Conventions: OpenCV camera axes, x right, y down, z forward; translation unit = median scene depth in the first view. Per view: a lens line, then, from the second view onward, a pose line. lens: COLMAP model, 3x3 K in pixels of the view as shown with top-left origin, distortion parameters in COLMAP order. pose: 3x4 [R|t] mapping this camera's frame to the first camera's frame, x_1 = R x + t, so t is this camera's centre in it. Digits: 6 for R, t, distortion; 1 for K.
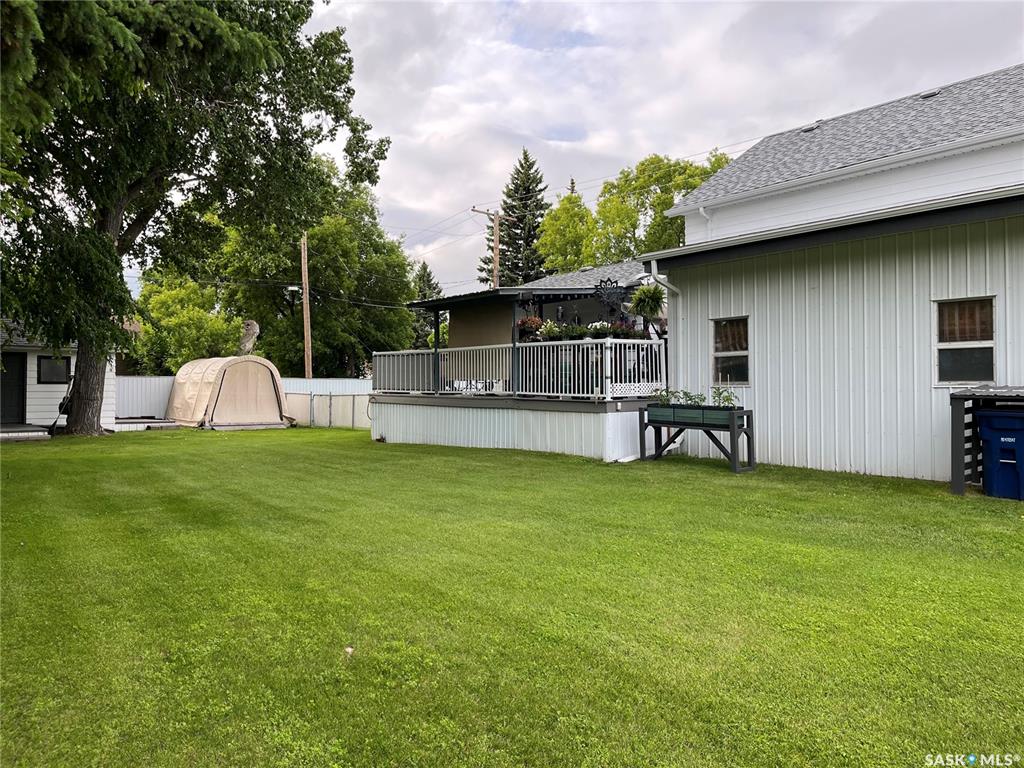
lens RADIAL K [[777.1, 0, 509.2], [0, 777.1, 399.6], [0, 0, 1]] dist [0.068118, -0.084404]
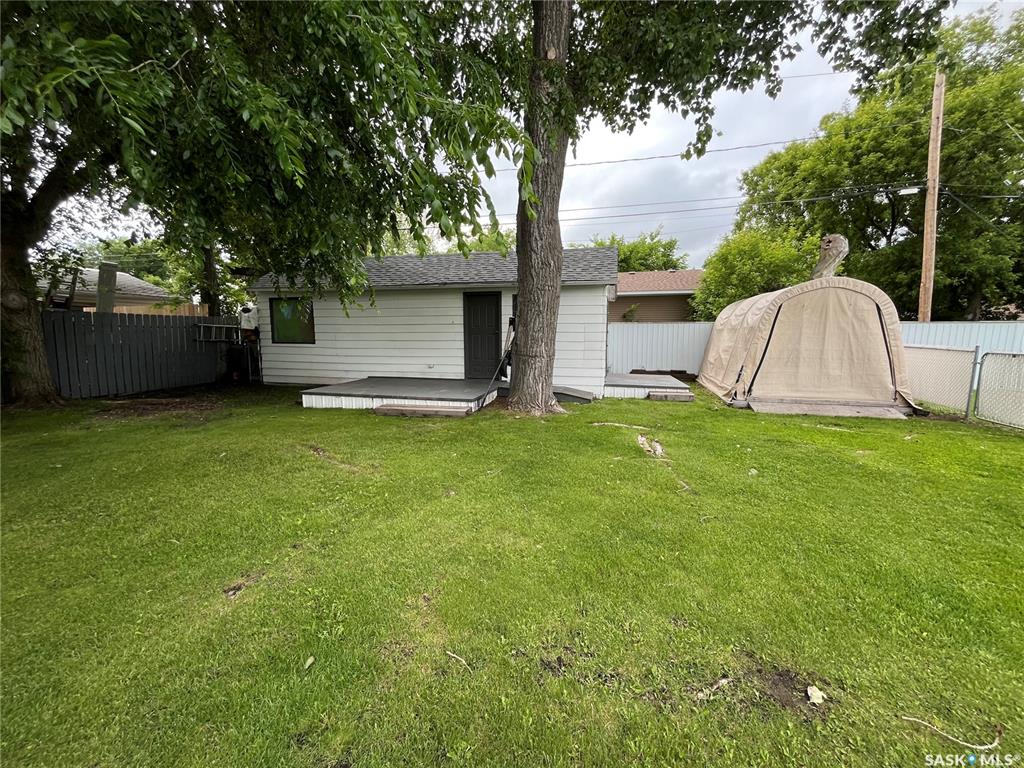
lens RADIAL K [[433.6, 0, 512.0], [0, 433.6, 384.0], [0, 0, 1]] dist [0.011397, 0.000025]
pose [[0.600713, 0.091197, -0.794247, -0.233330], [-0.013213, 0.994469, 0.104193, -0.011874], [0.799356, -0.052096, 0.598595, 0.681327]]
